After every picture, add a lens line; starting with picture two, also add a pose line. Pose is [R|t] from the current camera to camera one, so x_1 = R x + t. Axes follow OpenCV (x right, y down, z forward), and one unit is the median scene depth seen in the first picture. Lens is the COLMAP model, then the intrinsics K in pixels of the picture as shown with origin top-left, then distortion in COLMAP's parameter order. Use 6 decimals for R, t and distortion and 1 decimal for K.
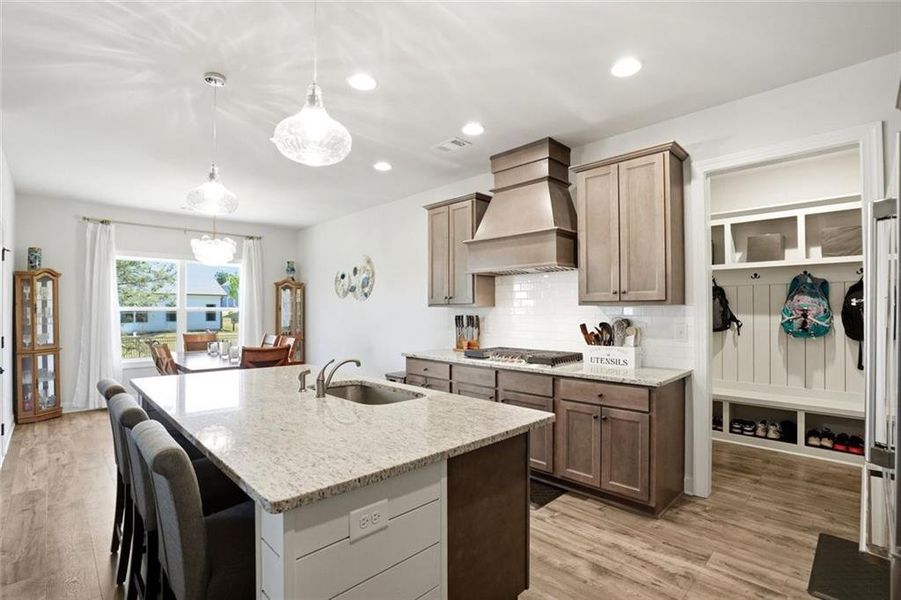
lens RADIAL K [[416.6, 0, 431.4], [0, 416.6, 307.9], [0, 0, 1]] dist [-0.017533, 0.000366]
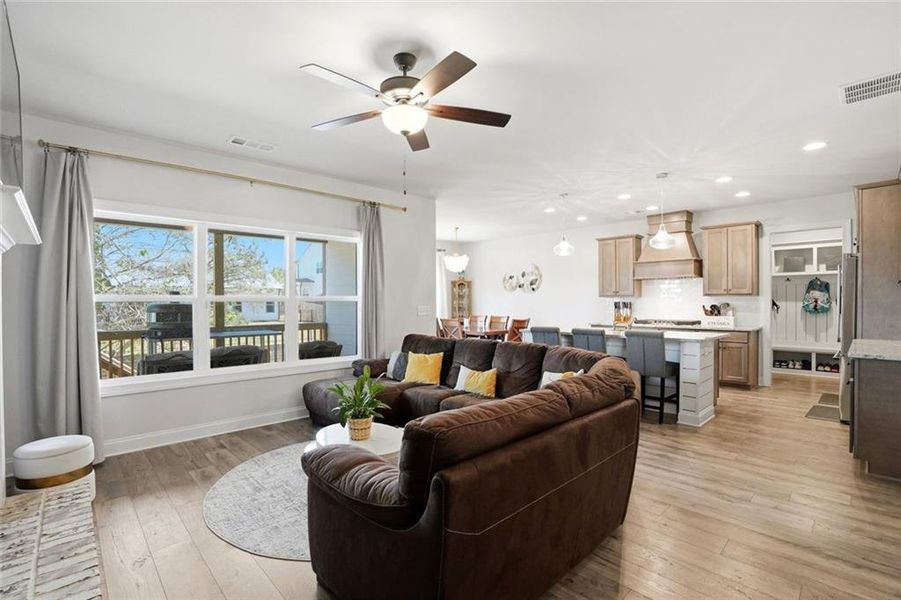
lens RADIAL K [[410.4, 0, 447.7], [0, 410.4, 306.0], [0, 0, 1]] dist [-0.002236, -0.000455]
pose [[0.999938, 0.000527, 0.011100, -0.764932], [-0.000683, 0.999901, 0.014063, 0.012541], [-0.011092, -0.014070, 0.999839, -0.820459]]
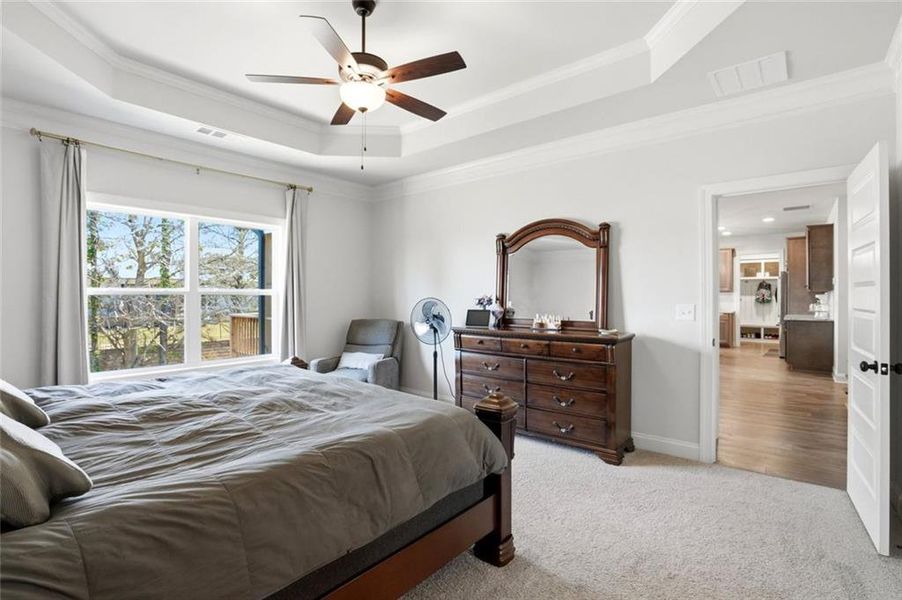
lens RADIAL K [[427.0, 0, 451.0], [0, 427.0, 300.0], [0, 0, 1]] dist [0.021269, 0.000148]
pose [[0.990544, 0.002183, 0.137176, -1.736778], [-0.003249, 0.999966, 0.007551, 0.031114], [-0.137154, -0.007925, 0.990518, -1.762219]]
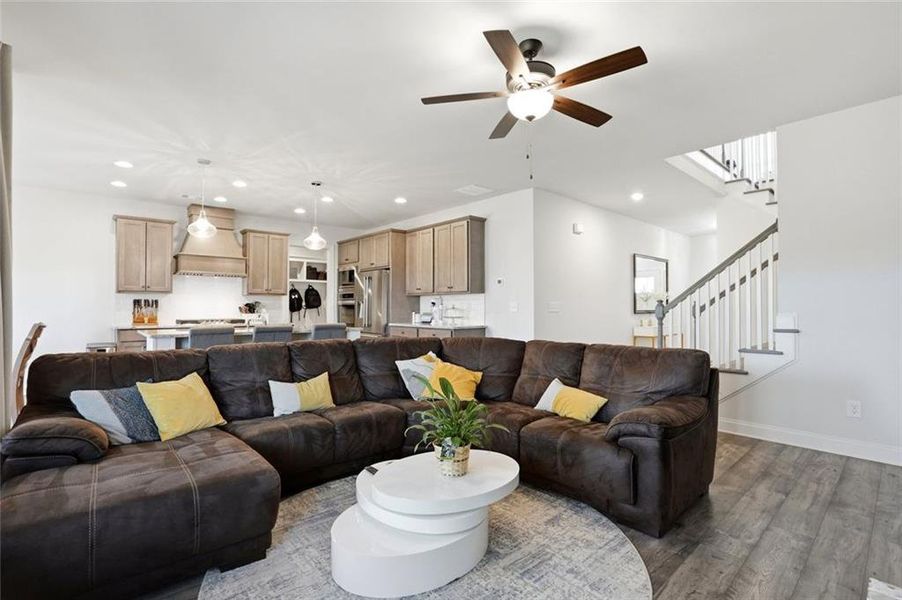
lens RADIAL K [[410.8, 0, 448.2], [0, 410.8, 306.0], [0, 0, 1]] dist [-0.002236, -0.000455]
pose [[0.026600, 0.000982, 0.999646, -1.449379], [-0.006082, 0.999981, -0.000820, 0.040162], [-0.999628, -0.006058, 0.026606, -0.065067]]
